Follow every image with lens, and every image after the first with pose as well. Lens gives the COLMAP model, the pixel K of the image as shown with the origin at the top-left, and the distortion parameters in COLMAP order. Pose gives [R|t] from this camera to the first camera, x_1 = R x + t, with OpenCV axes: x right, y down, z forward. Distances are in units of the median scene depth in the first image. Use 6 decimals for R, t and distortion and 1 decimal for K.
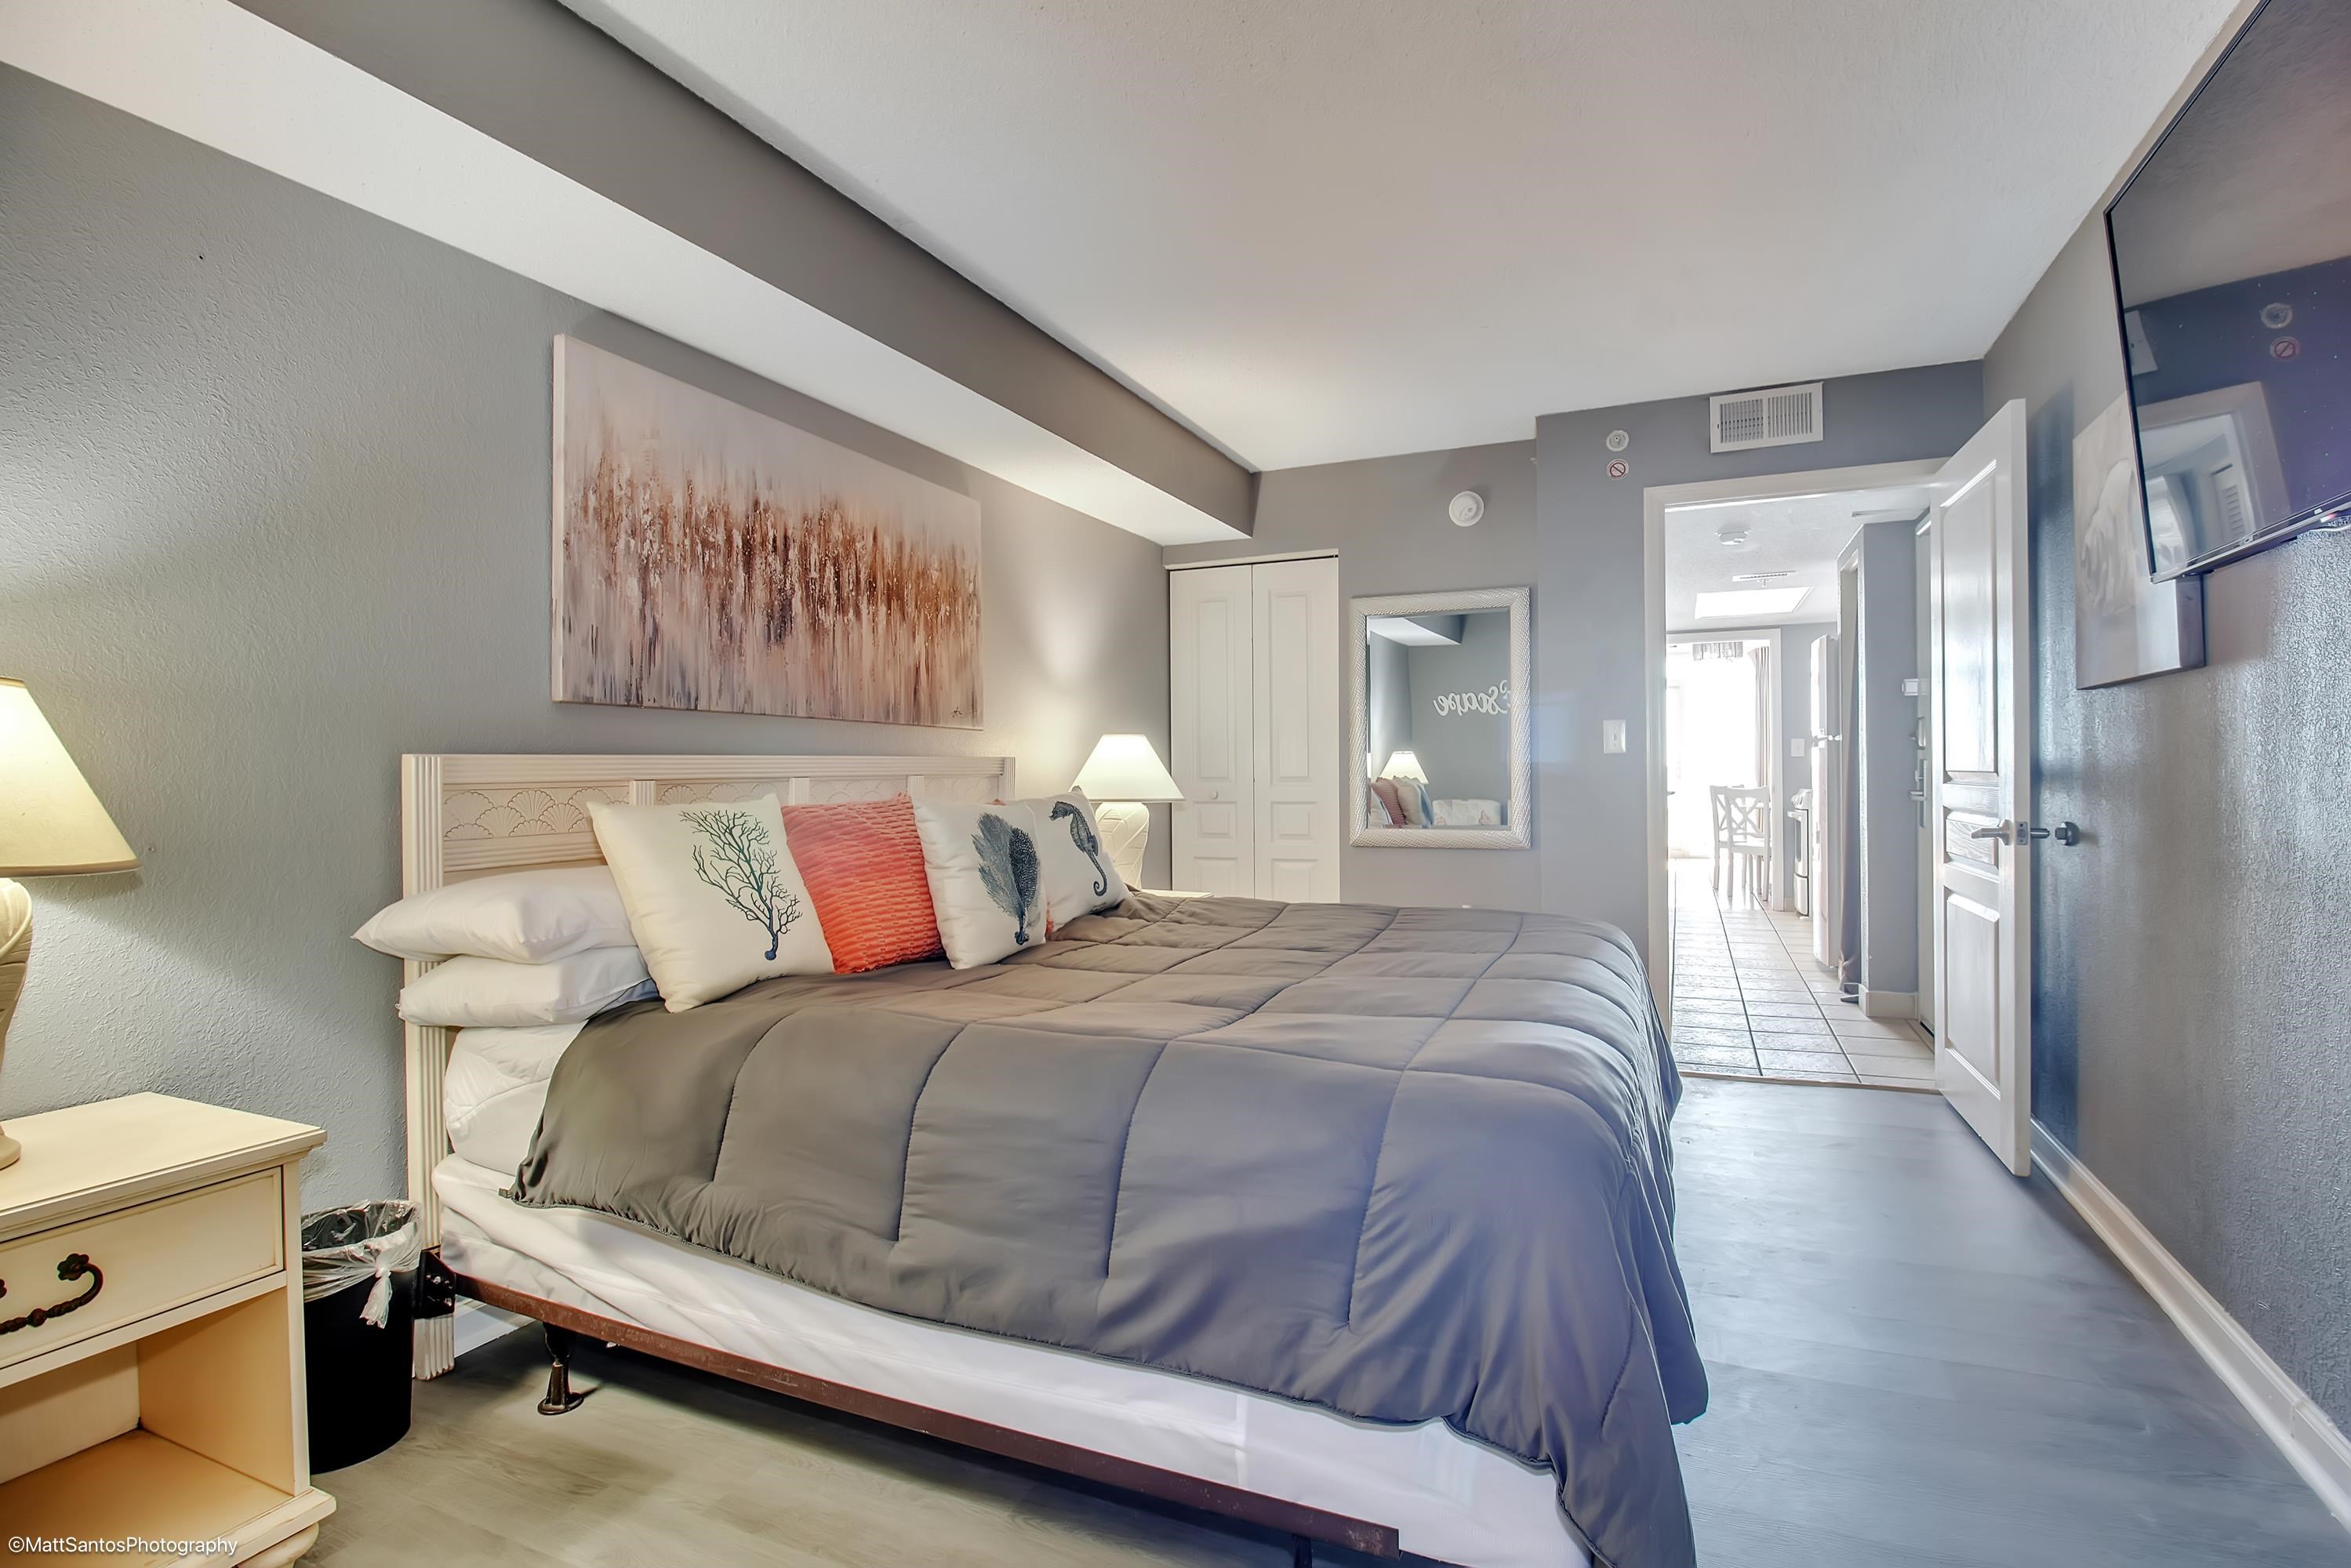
lens RADIAL K [[1106.5, 0, 1194.8], [0, 1106.5, 791.8], [0, 0, 1]] dist [0.004664, -0.014397]
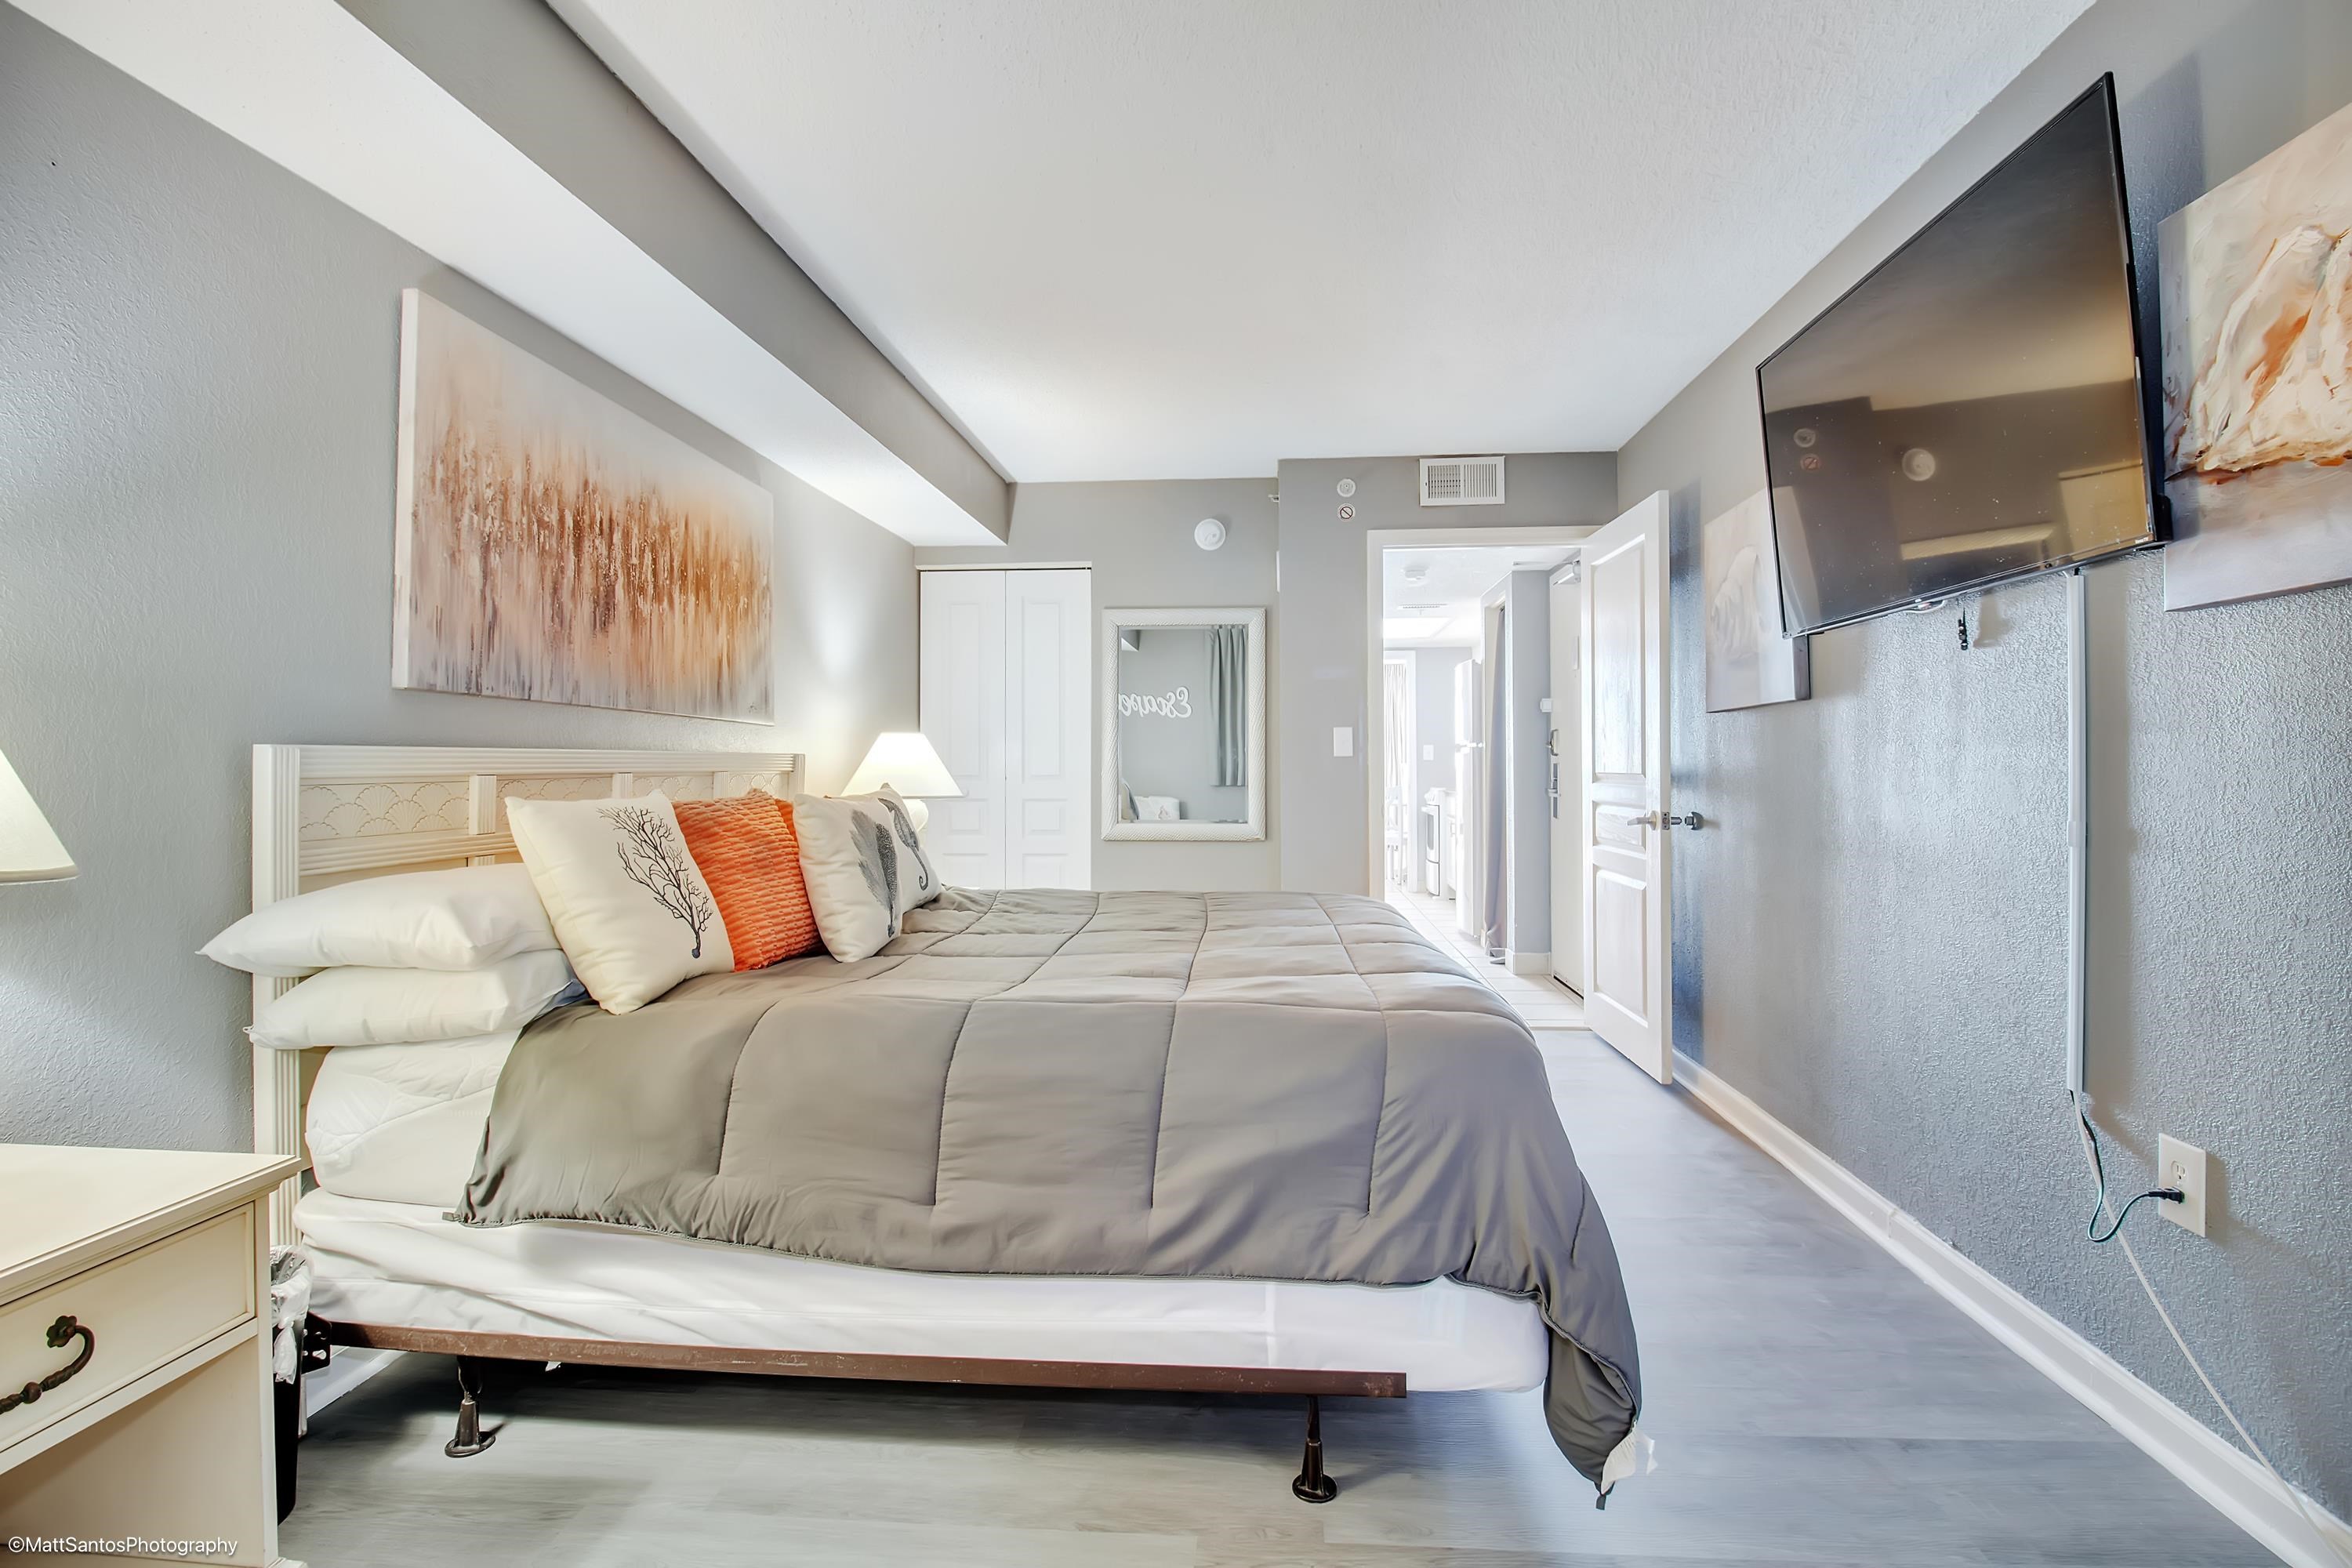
lens RADIAL K [[1099.9, 0, 1185.0], [0, 1099.9, 777.1], [0, 0, 1]] dist [0.001211, -0.010973]
pose [[0.946503, 0.004520, 0.322664, -0.251096], [-0.000602, 0.999925, -0.012244, 0.002166], [-0.322695, 0.011395, 0.946434, -0.060858]]
